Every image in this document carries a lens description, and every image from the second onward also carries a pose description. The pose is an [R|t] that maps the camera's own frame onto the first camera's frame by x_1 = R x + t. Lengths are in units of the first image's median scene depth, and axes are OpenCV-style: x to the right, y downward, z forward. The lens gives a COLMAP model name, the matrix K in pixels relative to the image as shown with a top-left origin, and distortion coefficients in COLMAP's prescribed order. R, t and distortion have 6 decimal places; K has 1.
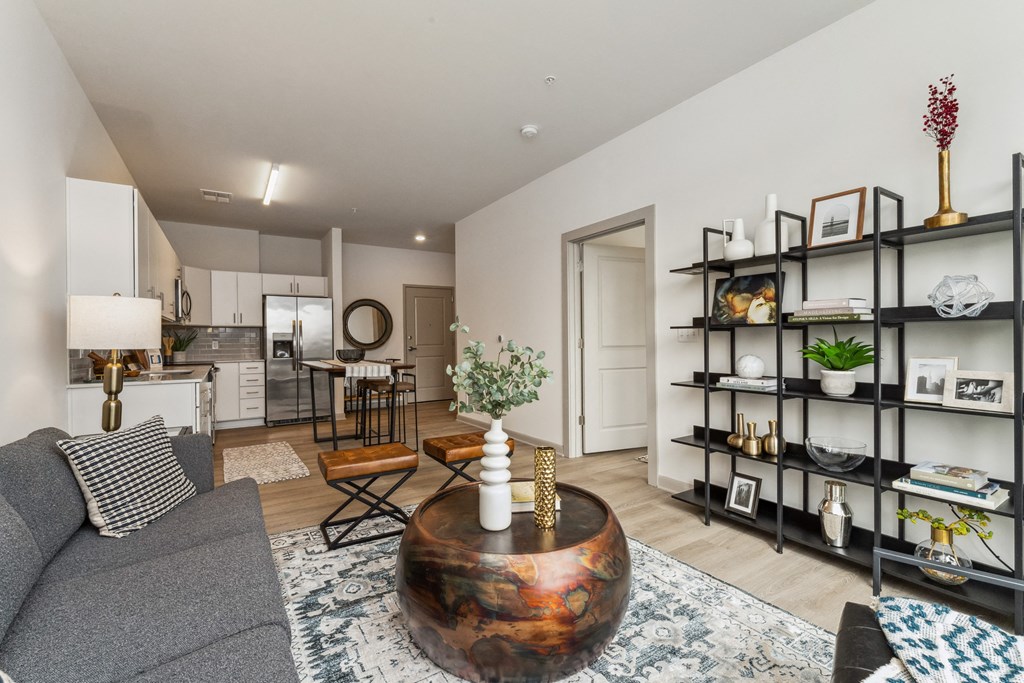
lens RADIAL K [[448.5, 0, 492.0], [0, 448.5, 350.8], [0, 0, 1]] dist [0.015419, 0.000043]
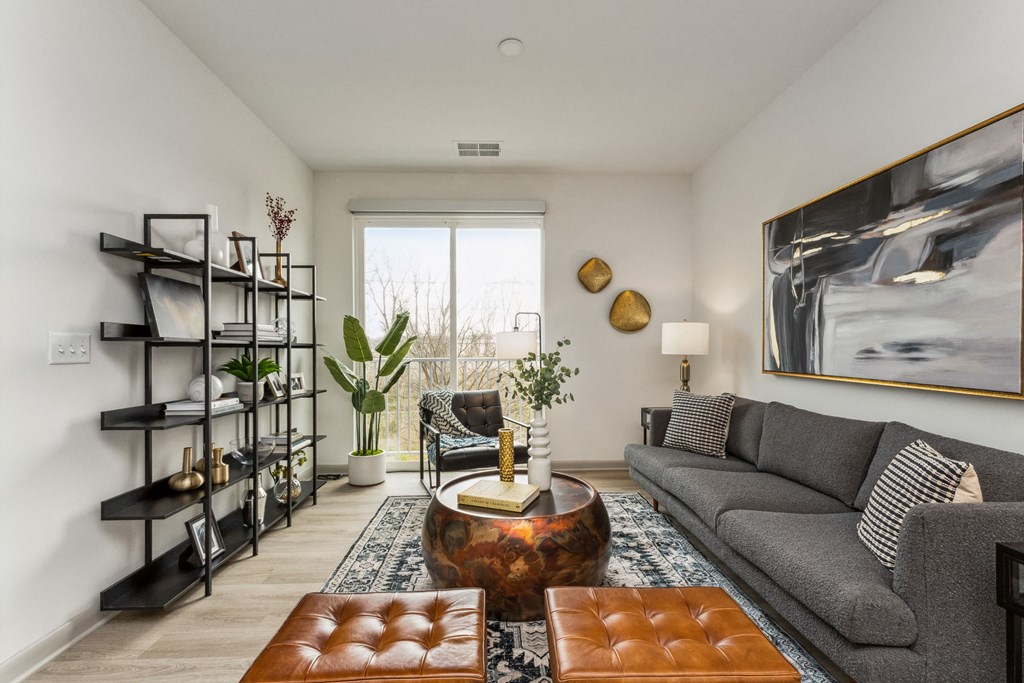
lens RADIAL K [[448.5, 0, 492.0], [0, 448.5, 350.8], [0, 0, 1]] dist [0.015419, 0.000043]
pose [[-0.871341, 0.010082, 0.490575, -0.140417], [0.021265, 0.999625, 0.017227, -0.014095], [-0.490217, 0.025443, -0.871229, 0.600566]]
